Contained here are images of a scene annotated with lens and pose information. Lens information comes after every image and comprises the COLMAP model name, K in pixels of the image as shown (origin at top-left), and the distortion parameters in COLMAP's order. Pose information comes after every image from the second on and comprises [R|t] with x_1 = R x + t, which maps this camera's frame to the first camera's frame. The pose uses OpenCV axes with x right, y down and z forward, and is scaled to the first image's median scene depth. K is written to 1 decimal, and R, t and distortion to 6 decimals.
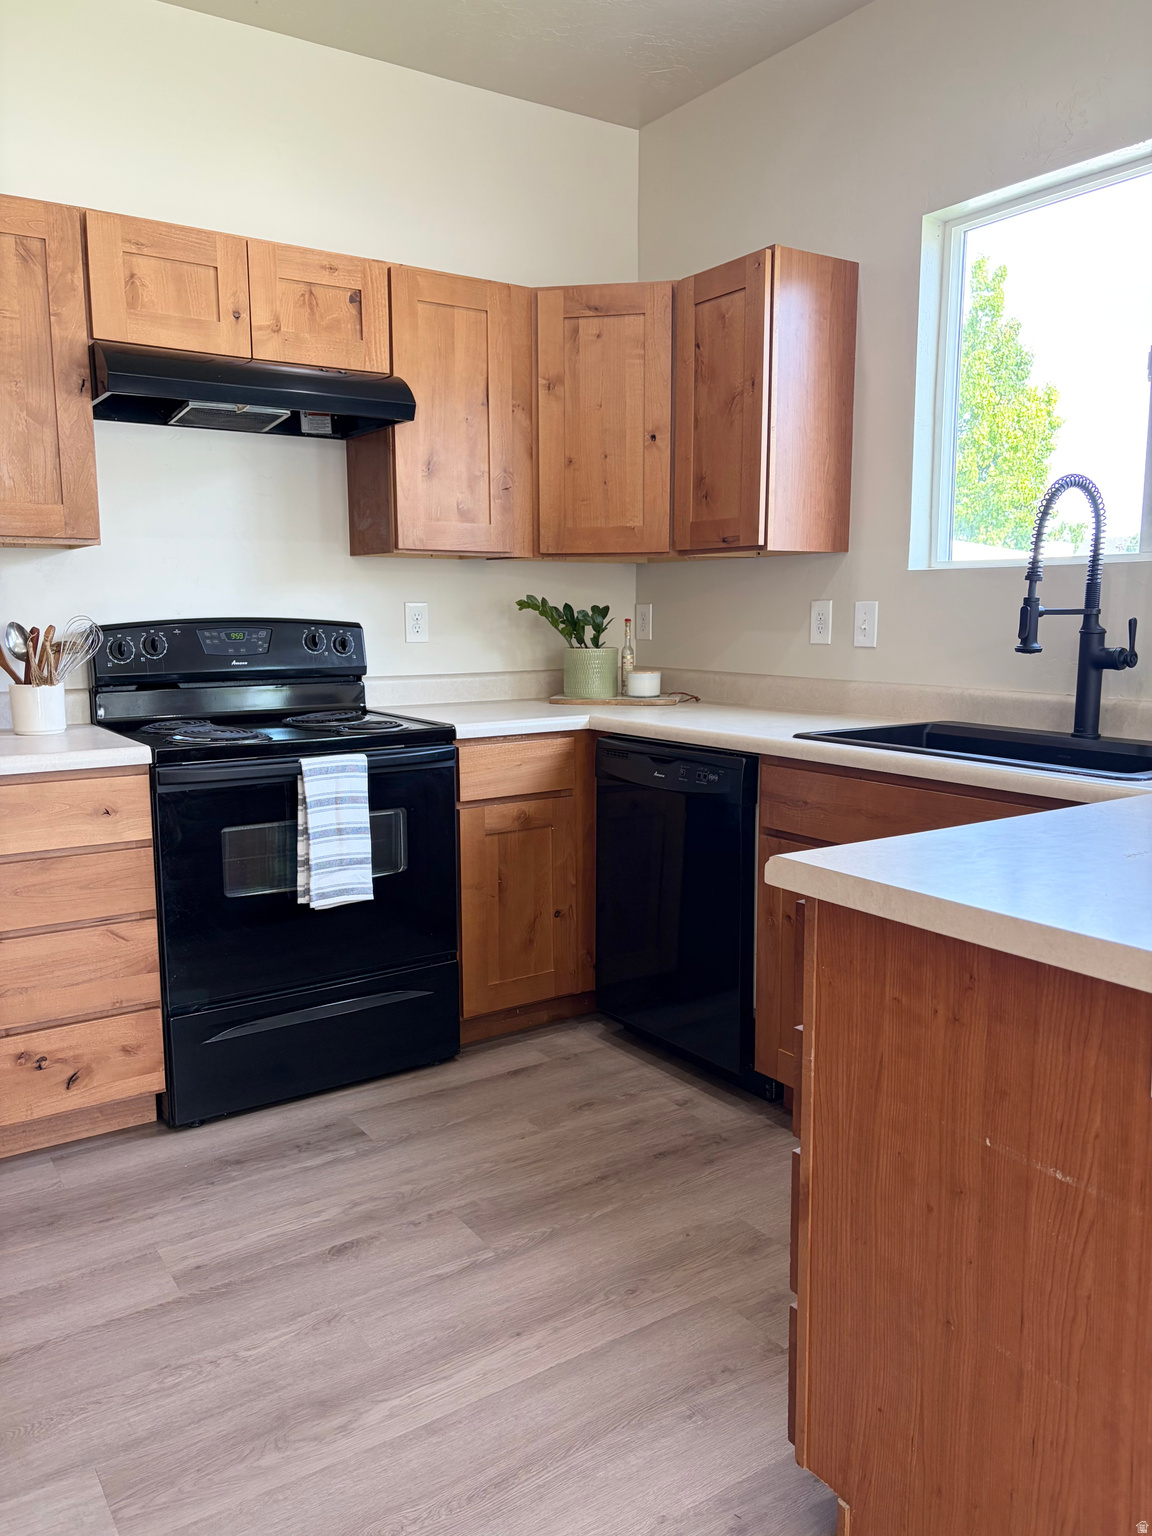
lens RADIAL K [[1172.5, 0, 576.7], [0, 1172.5, 764.9], [0, 0, 1]] dist [0.062130, -0.056208]
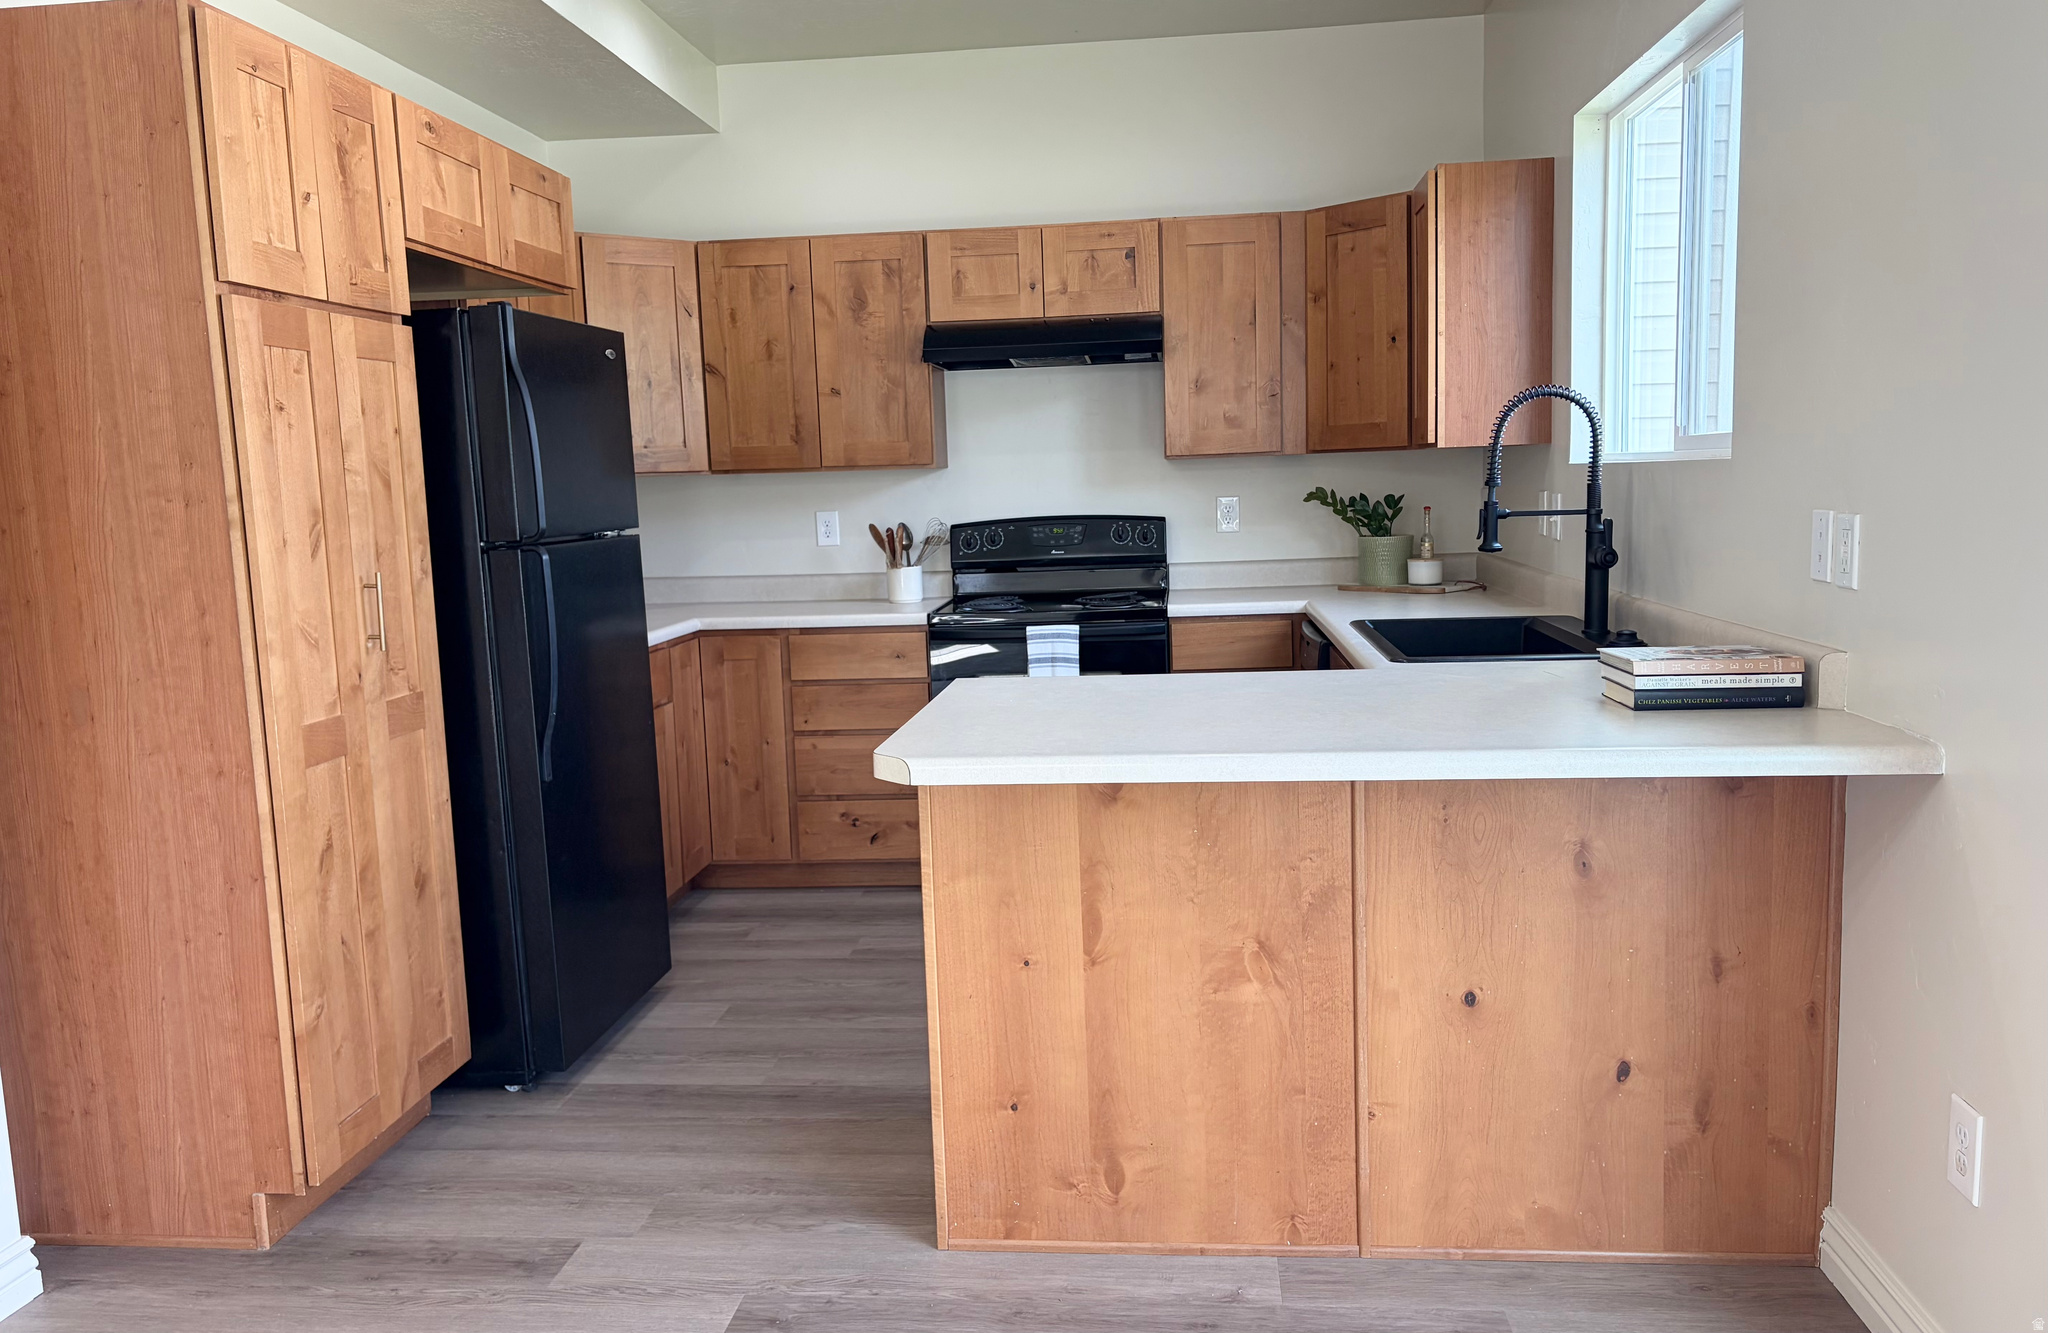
lens RADIAL K [[1552.5, 0, 1032.9], [0, 1552.5, 671.6], [0, 0, 1]] dist [0.108292, -0.135805]
pose [[0.773021, 0.056908, -0.631823, 0.811251], [-0.054223, 0.998251, 0.023570, 0.003802], [0.632059, 0.016039, 0.774755, -0.321896]]
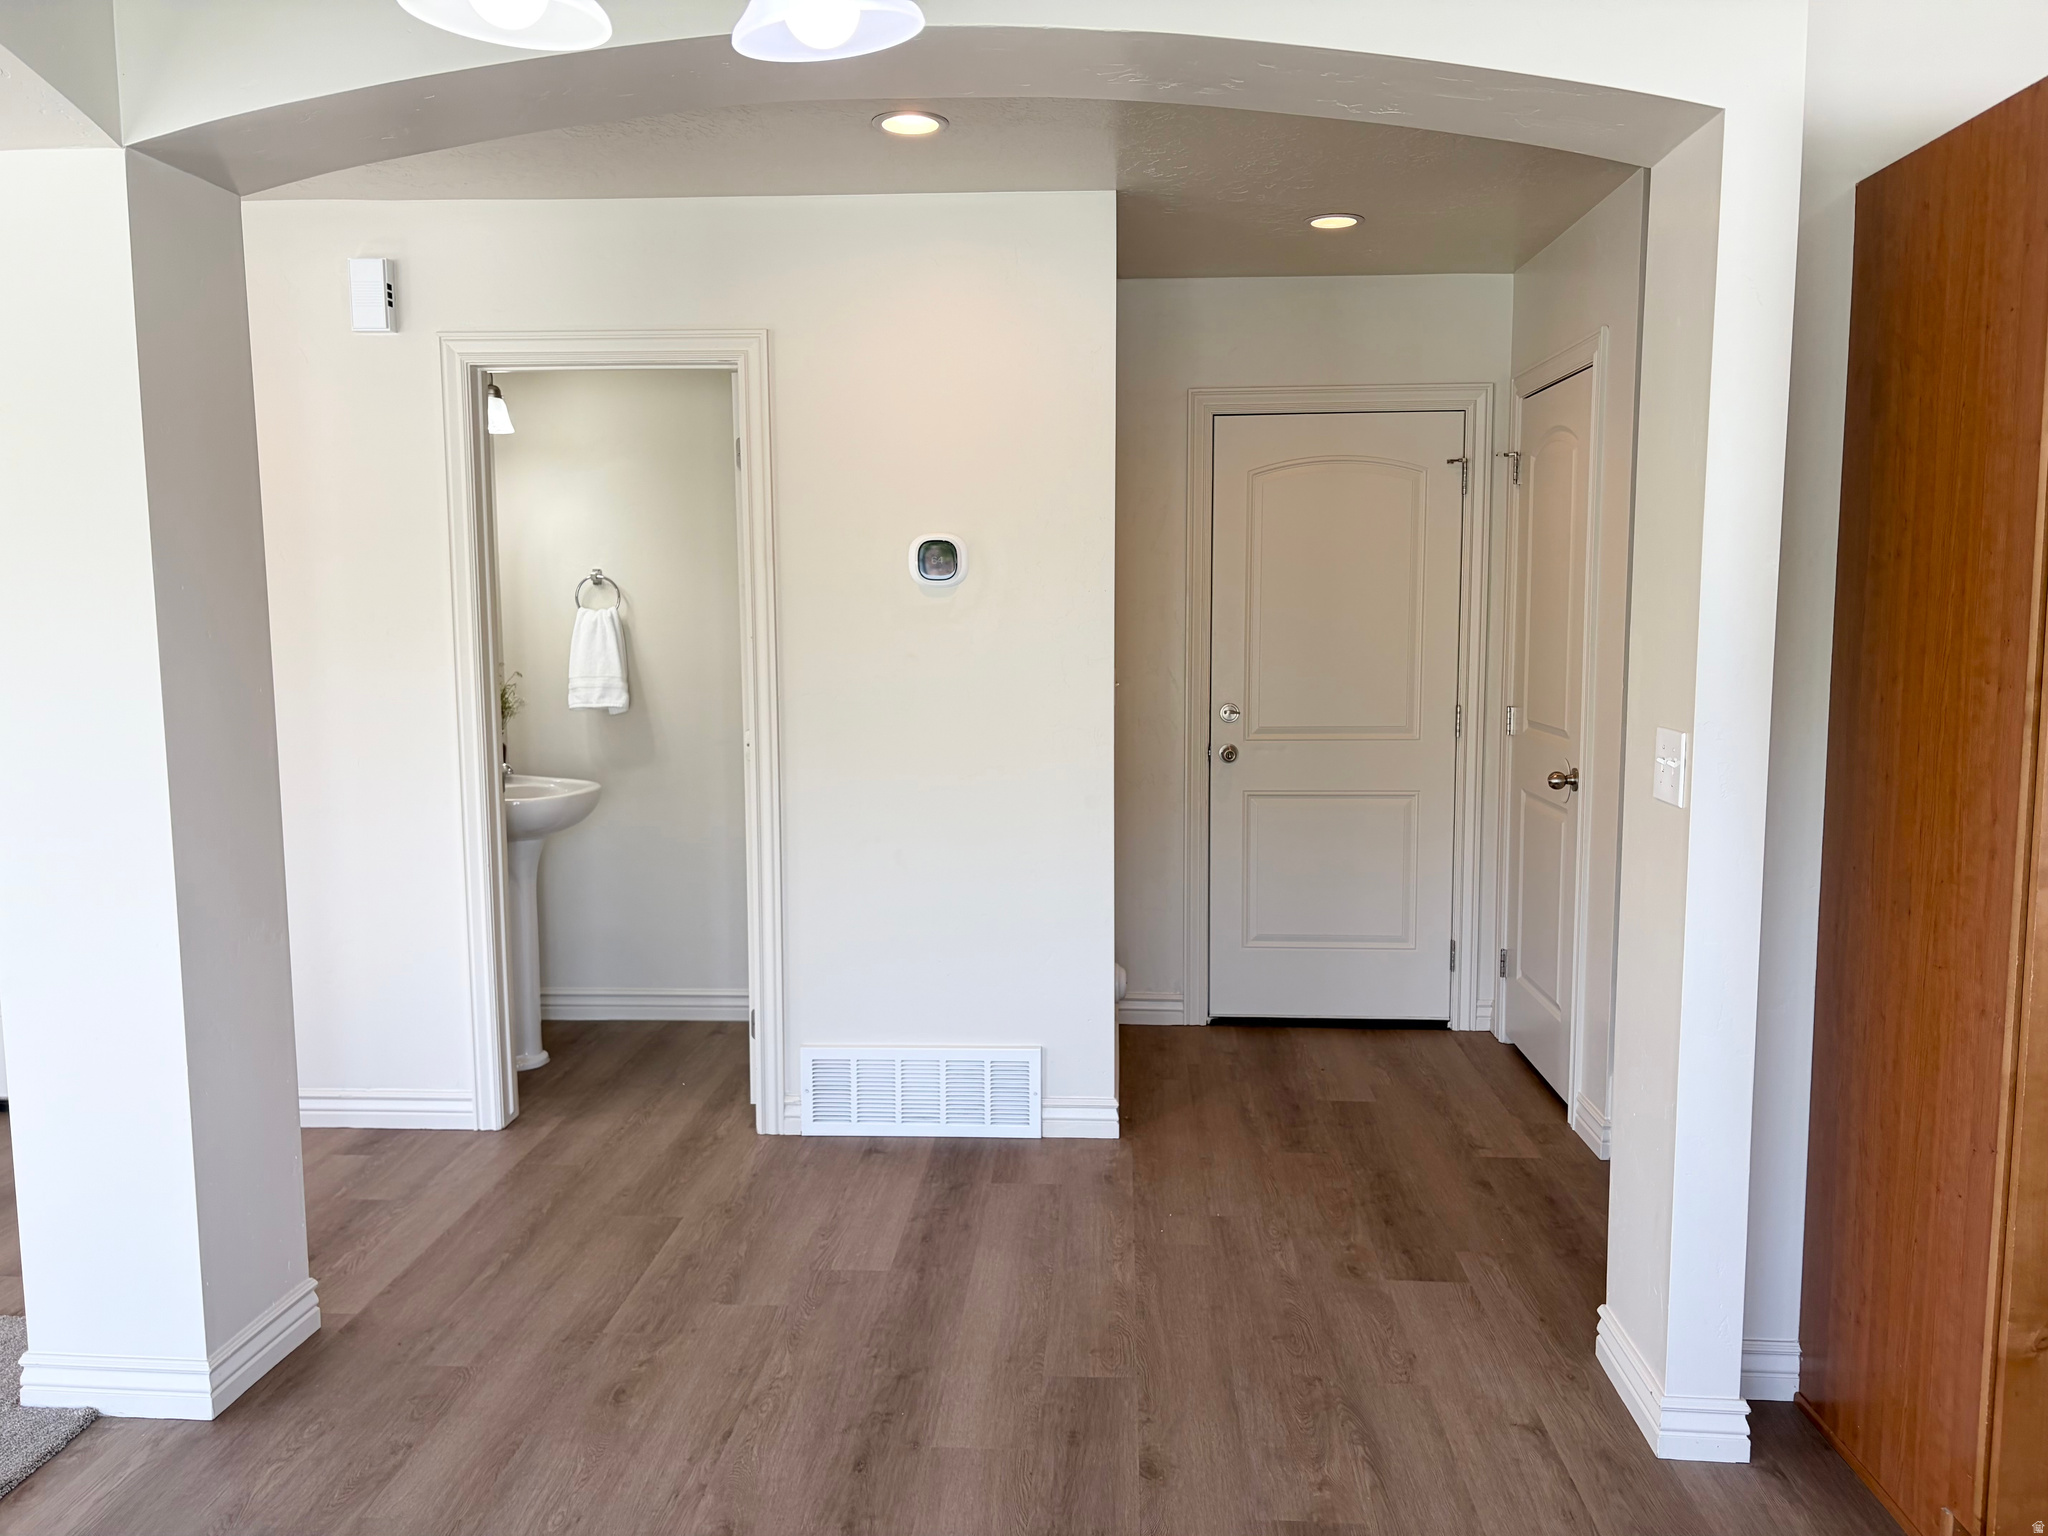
lens RADIAL K [[1563.3, 0, 1033.3], [0, 1563.3, 774.9], [0, 0, 1]] dist [0.062130, -0.056208]
pose [[-0.608347, 0.095132, -0.787949, 0.739433], [-0.100096, 0.975667, 0.195076, -0.103565], [0.787334, 0.197544, -0.584021, 0.151864]]
